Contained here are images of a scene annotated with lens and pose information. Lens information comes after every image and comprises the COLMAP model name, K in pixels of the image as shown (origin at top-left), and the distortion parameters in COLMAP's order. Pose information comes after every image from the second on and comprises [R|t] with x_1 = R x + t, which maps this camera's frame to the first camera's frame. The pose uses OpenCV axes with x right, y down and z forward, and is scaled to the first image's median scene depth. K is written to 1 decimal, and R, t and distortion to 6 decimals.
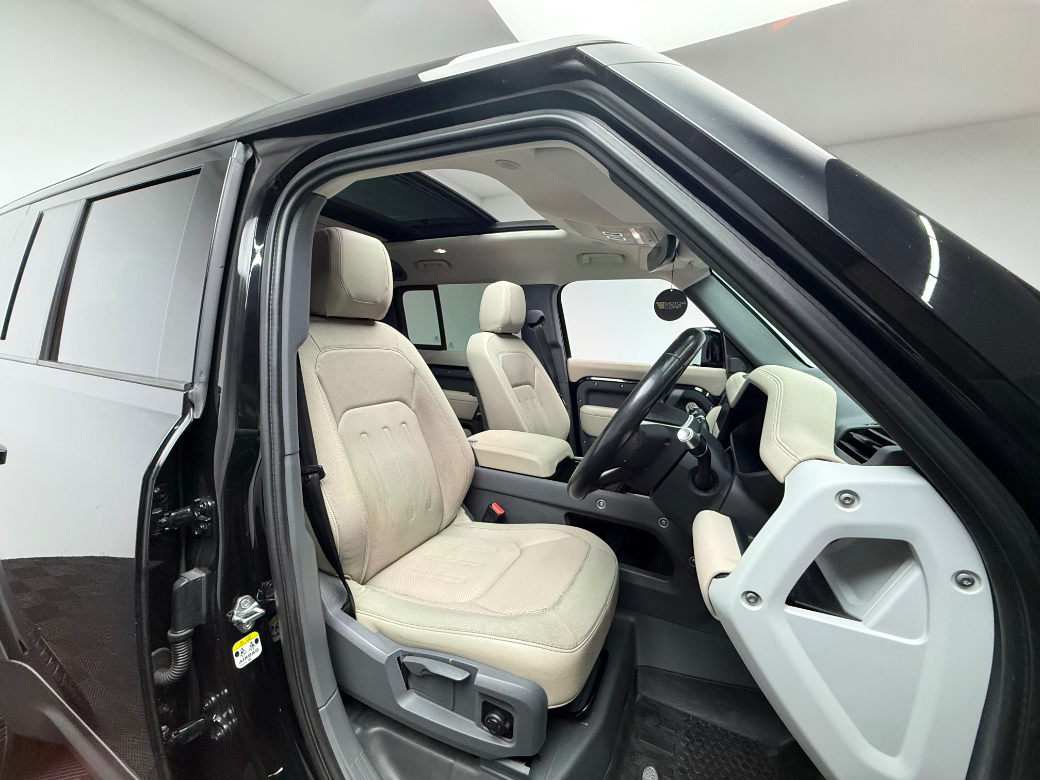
lens RADIAL K [[413.1, 0, 520.0], [0, 413.1, 390.0], [0, 0, 1]] dist [-0.000654, 0.008134]
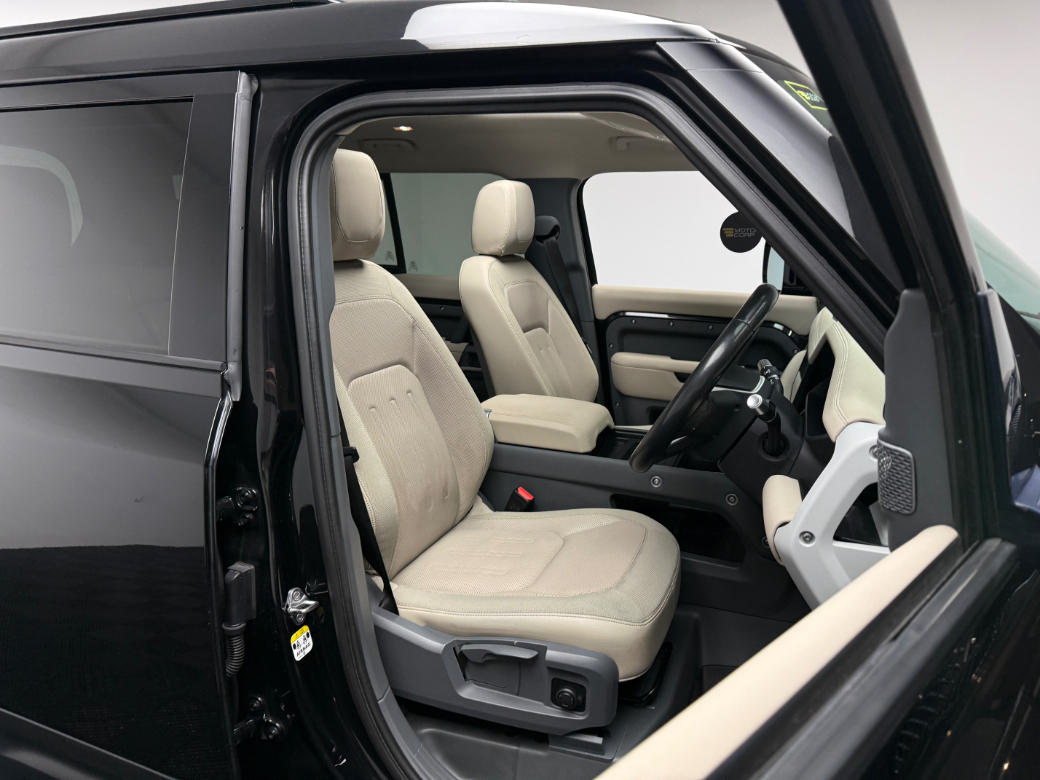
lens RADIAL K [[740.0, 0, 525.1], [0, 740.0, 385.9], [0, 0, 1]] dist [0.134808, -0.132862]
pose [[0.996919, -0.034538, 0.070428, -0.232189], [0.026975, 0.994039, 0.105639, -0.111011], [-0.073657, -0.103414, 0.991907, -0.622209]]
